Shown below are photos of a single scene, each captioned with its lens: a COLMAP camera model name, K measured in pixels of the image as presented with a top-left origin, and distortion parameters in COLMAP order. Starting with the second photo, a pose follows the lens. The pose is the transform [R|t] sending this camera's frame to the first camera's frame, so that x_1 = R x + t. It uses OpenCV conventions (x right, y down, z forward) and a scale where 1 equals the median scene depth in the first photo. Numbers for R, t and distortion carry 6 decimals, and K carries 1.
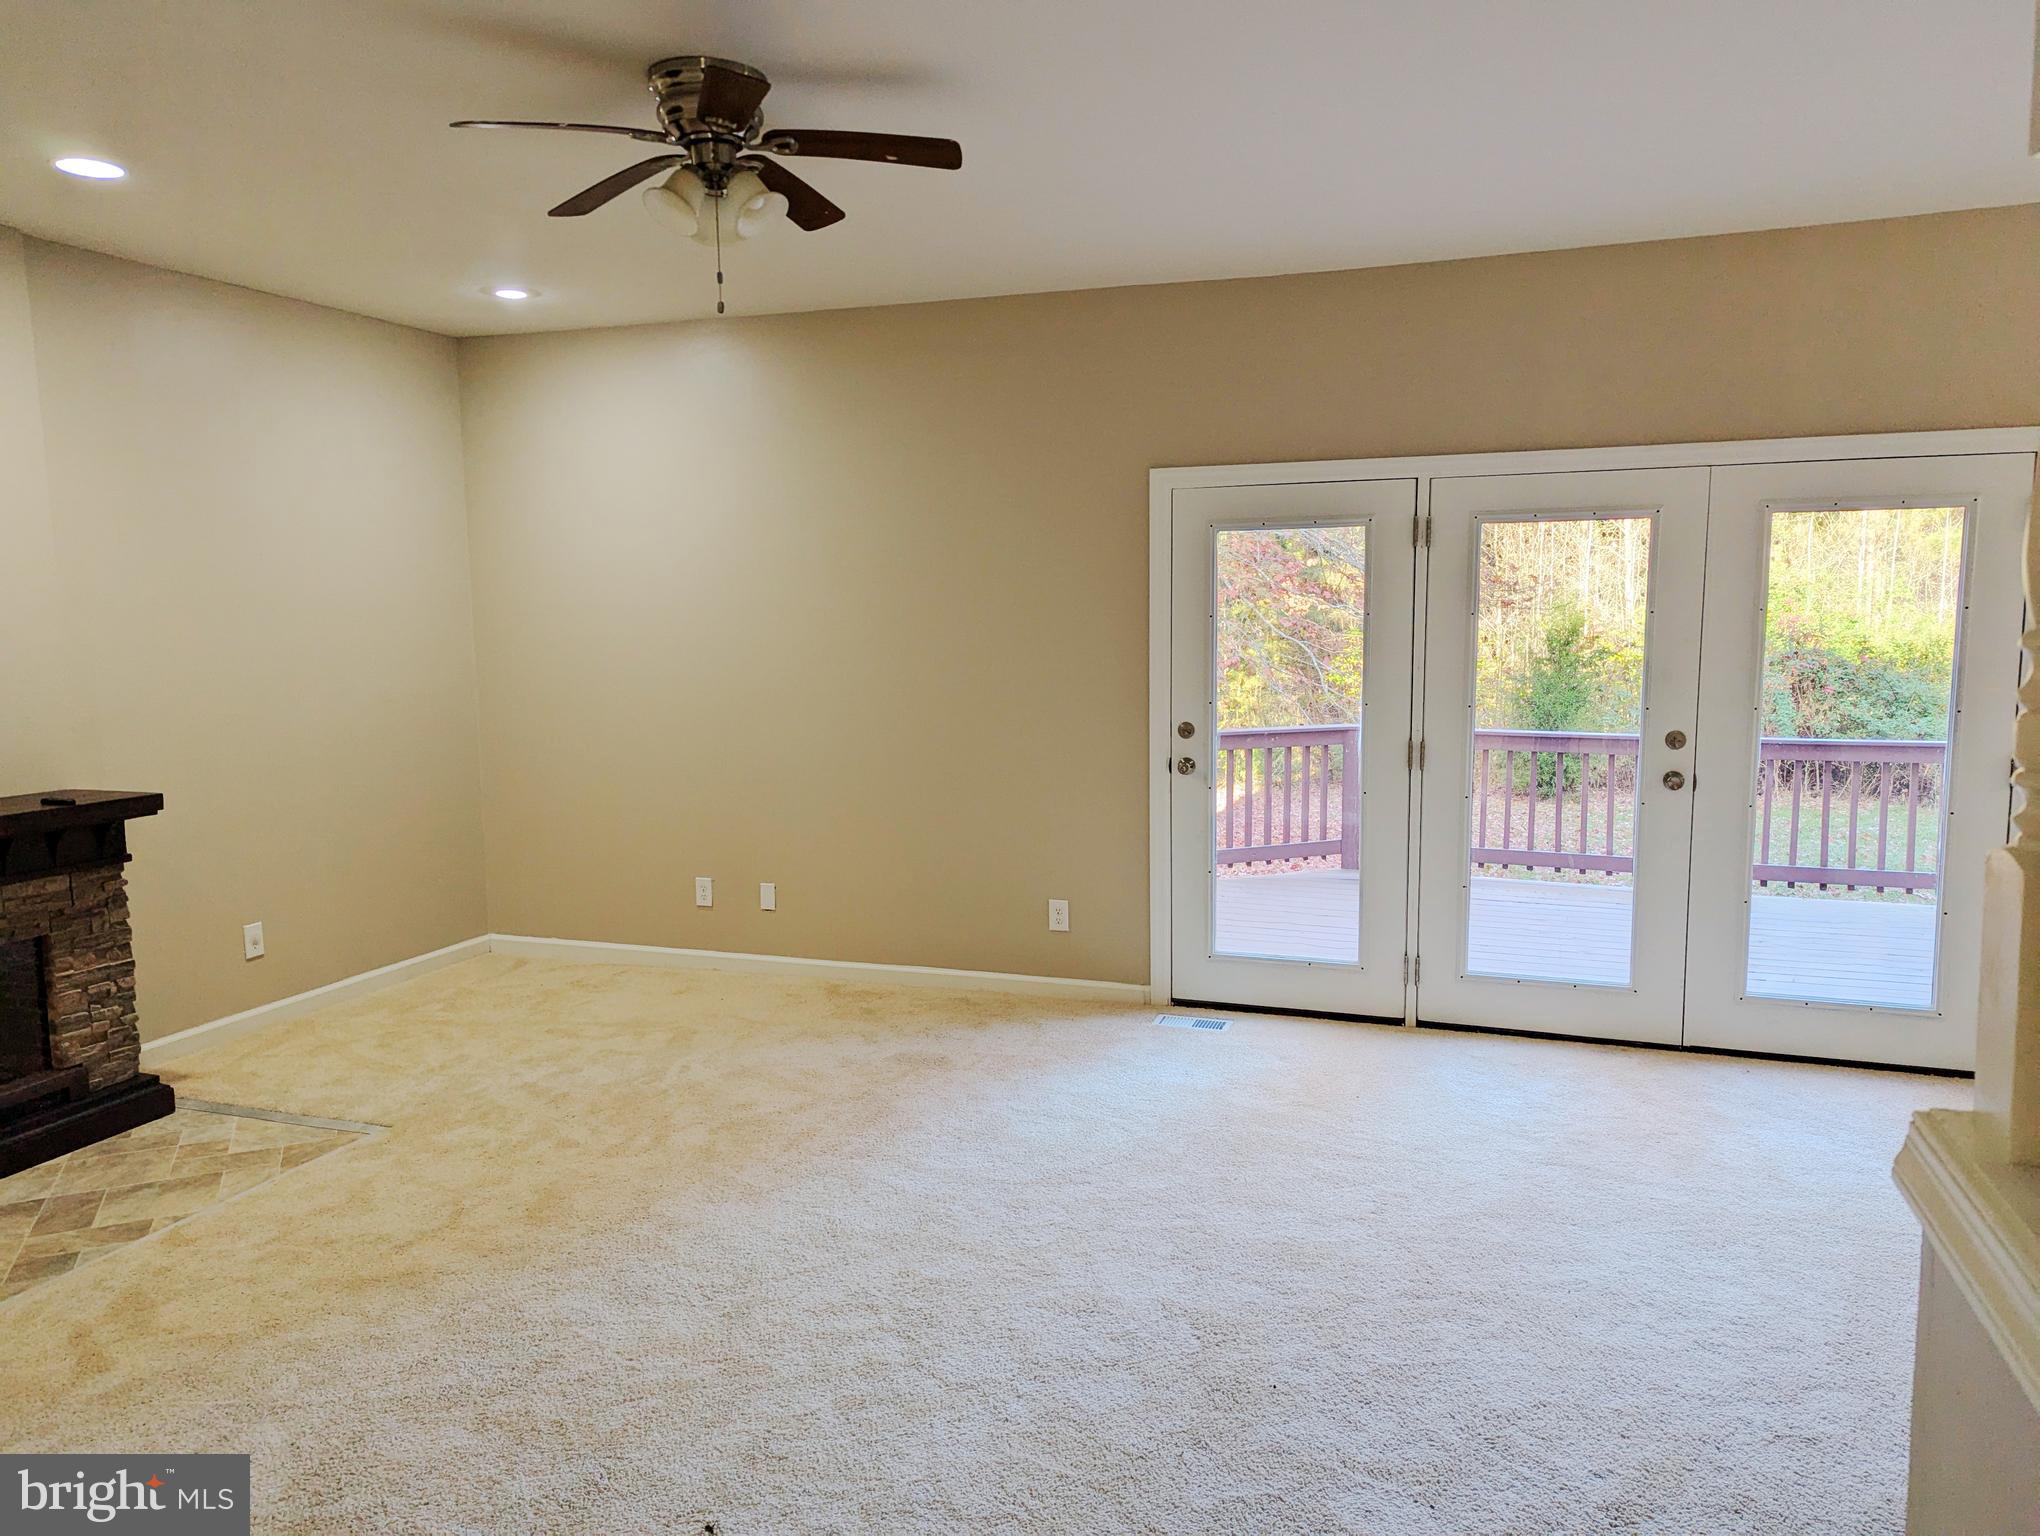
lens RADIAL K [[1446.6, 0, 1020.0], [0, 1446.6, 768.0], [0, 0, 1]] dist [0.077492, -0.076598]
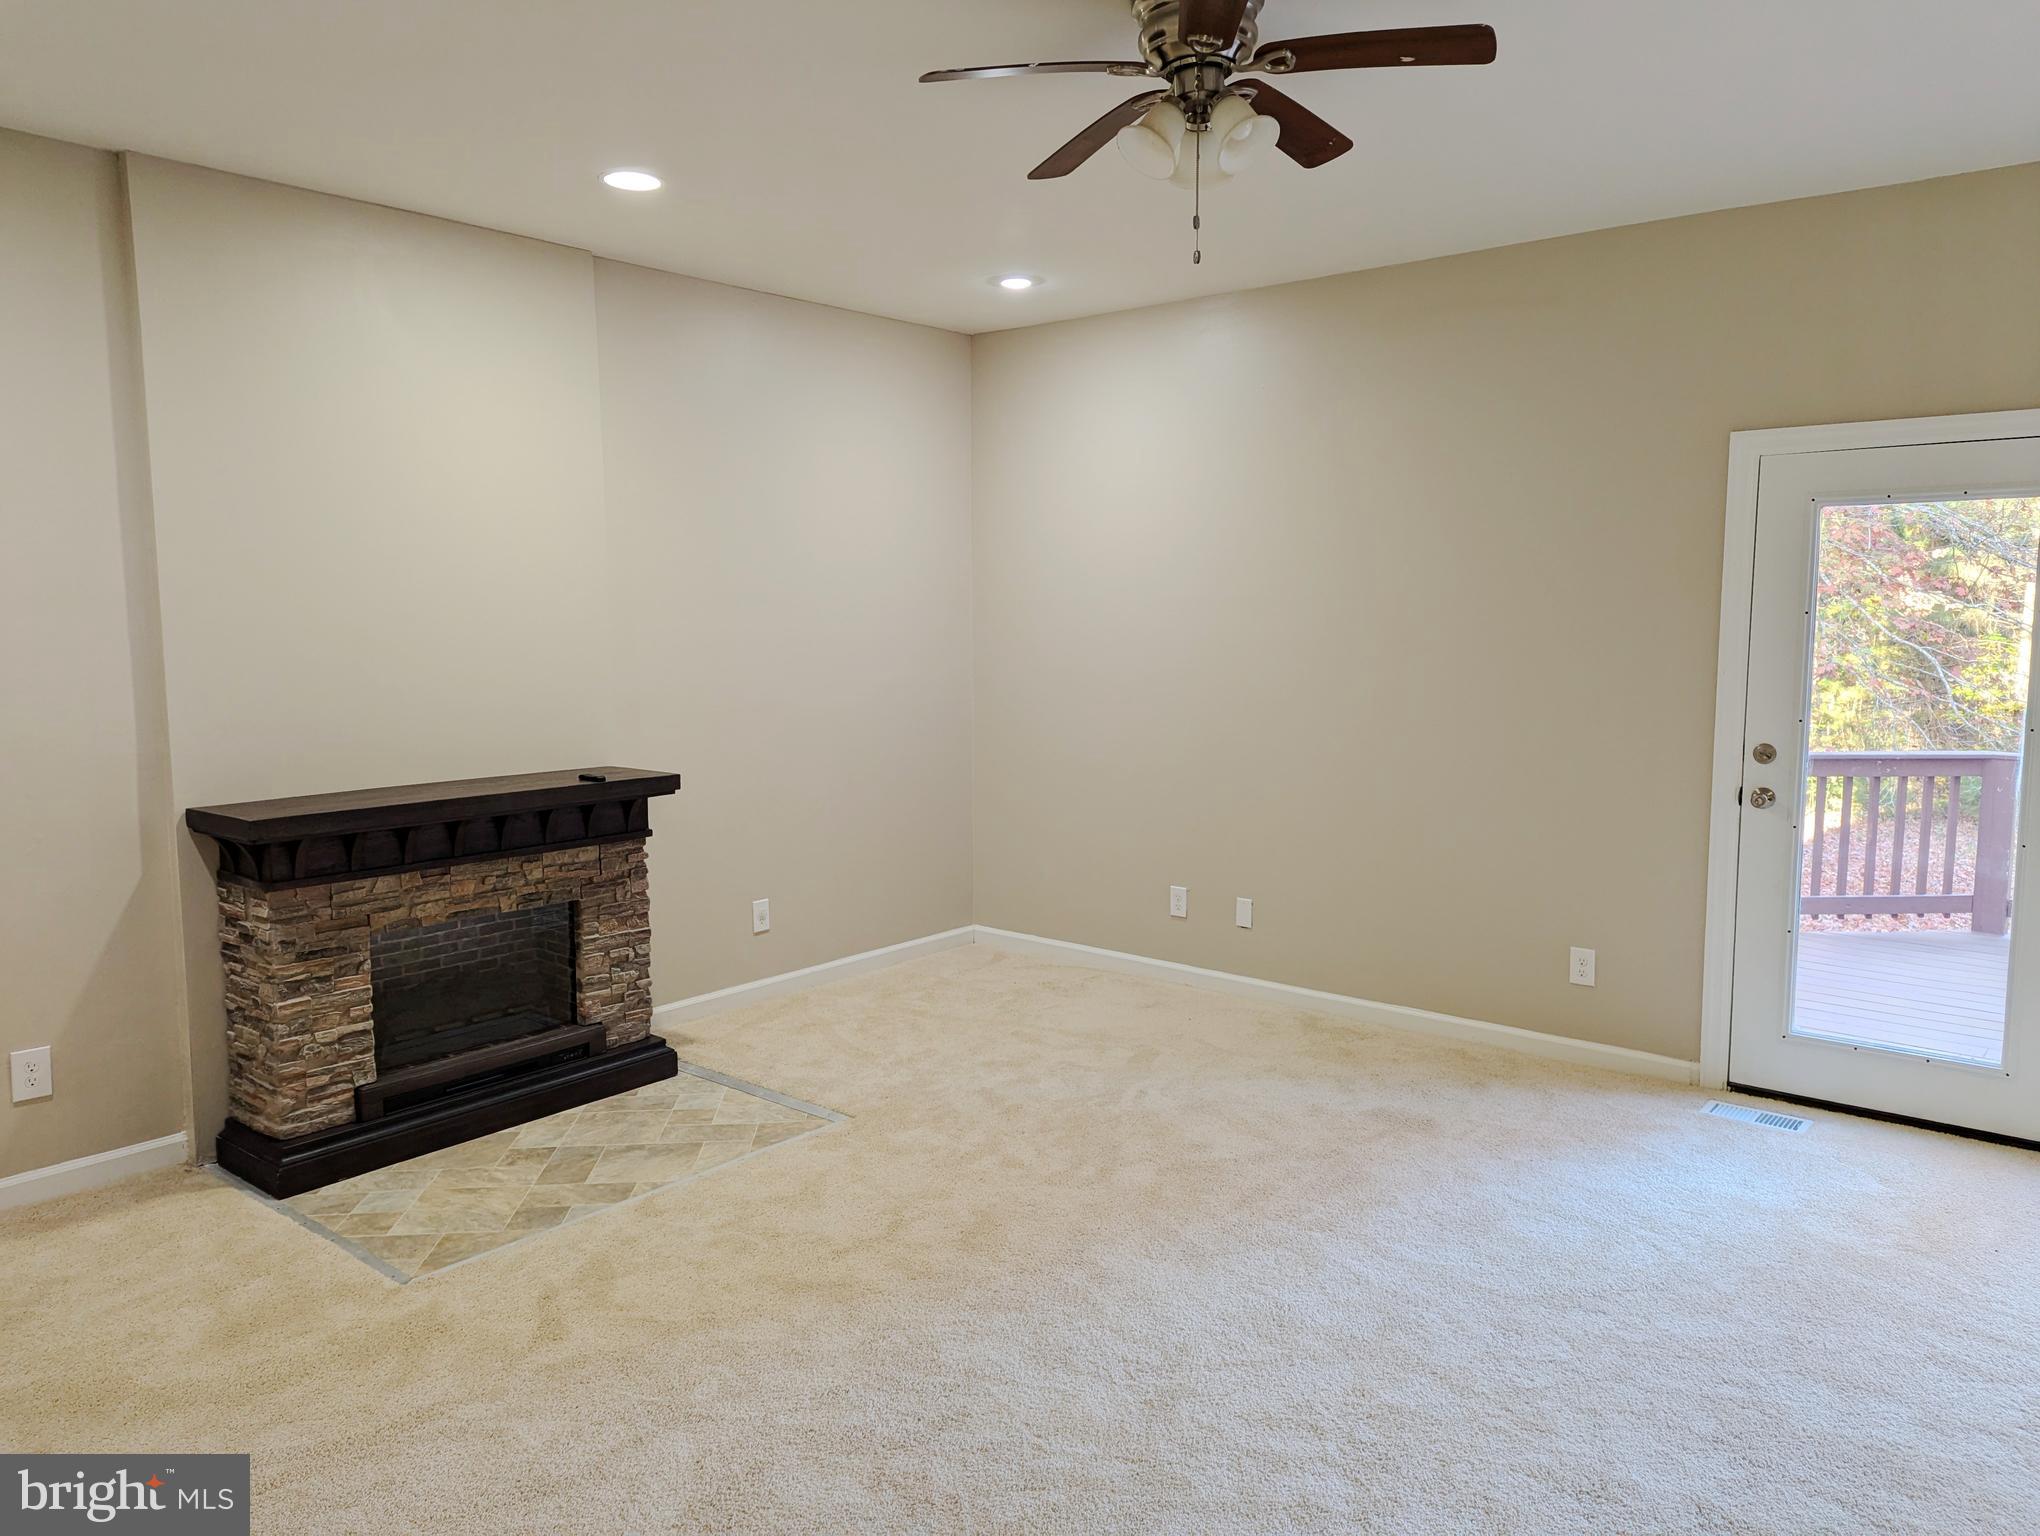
lens RADIAL K [[1446.6, 0, 1020.0], [0, 1446.6, 768.0], [0, 0, 1]] dist [0.077492, -0.076598]
pose [[0.937830, 0.045254, -0.344132, 0.009048], [-0.044884, 0.998951, 0.009046, -0.008197], [0.344181, 0.006963, 0.938878, 0.104887]]
